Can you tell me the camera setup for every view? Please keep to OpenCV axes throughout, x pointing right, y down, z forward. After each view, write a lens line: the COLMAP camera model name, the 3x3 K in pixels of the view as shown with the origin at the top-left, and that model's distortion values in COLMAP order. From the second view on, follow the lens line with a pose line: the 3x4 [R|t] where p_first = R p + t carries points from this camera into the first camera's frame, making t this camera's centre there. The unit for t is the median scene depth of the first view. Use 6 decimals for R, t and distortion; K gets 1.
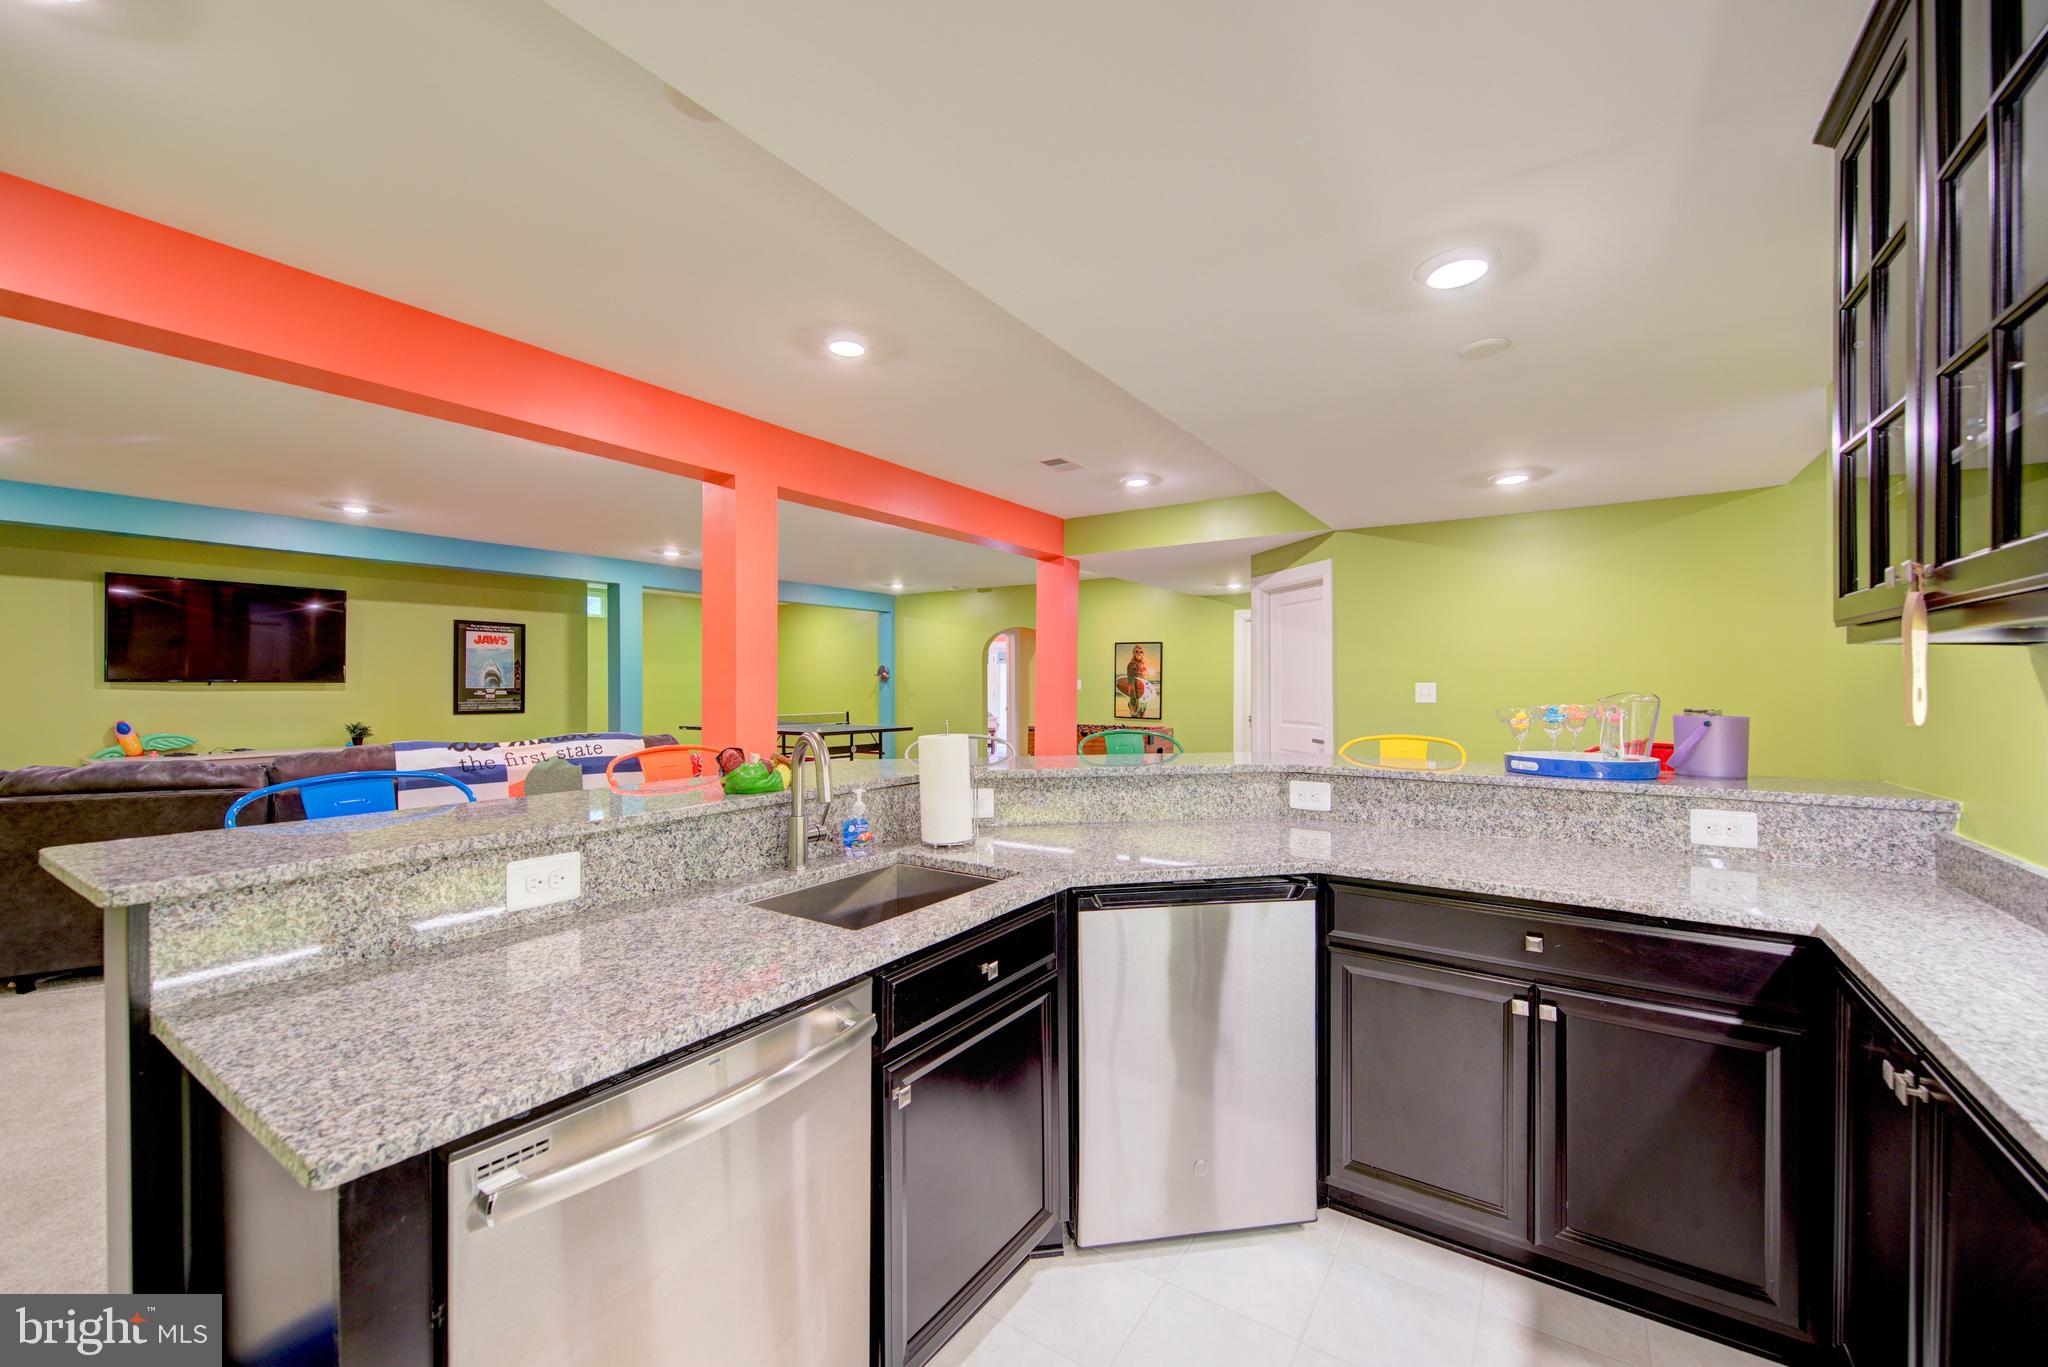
lens RADIAL K [[803.0, 0, 1015.1], [0, 803.0, 685.3], [0, 0, 1]] dist [0.006916, -0.002469]
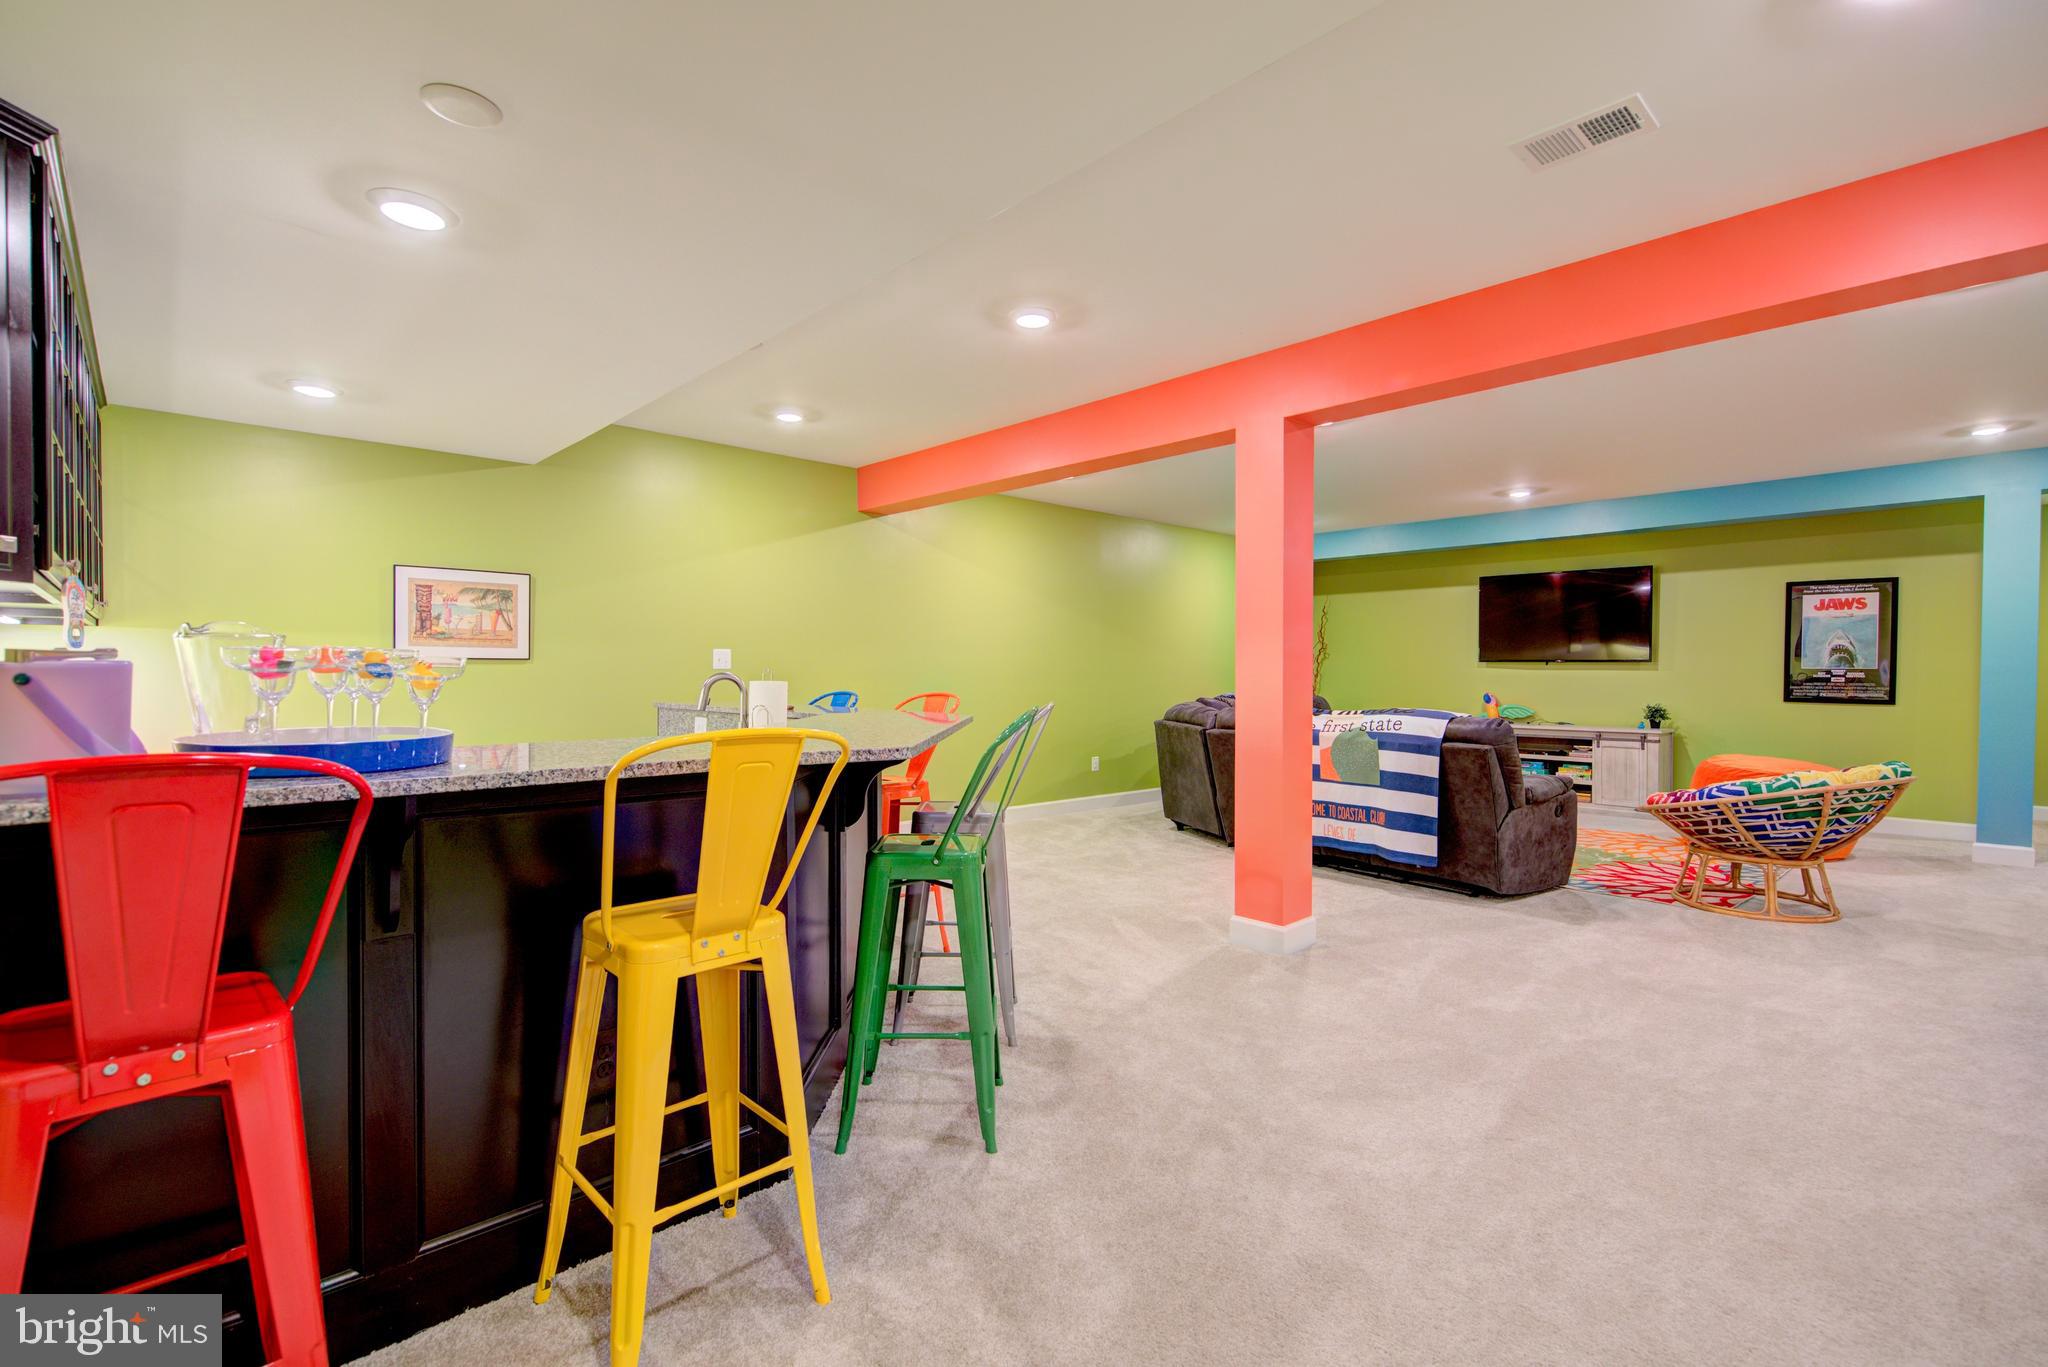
lens RADIAL K [[910.0, 0, 1019.6], [0, 910.0, 678.1], [0, 0, 1]] dist [-0.000799, -0.000628]
pose [[-0.211178, 0.008249, -0.977413, 0.336355], [-0.008215, 0.999914, 0.010214, 0.009872], [0.977413, 0.010186, -0.211092, 0.444228]]
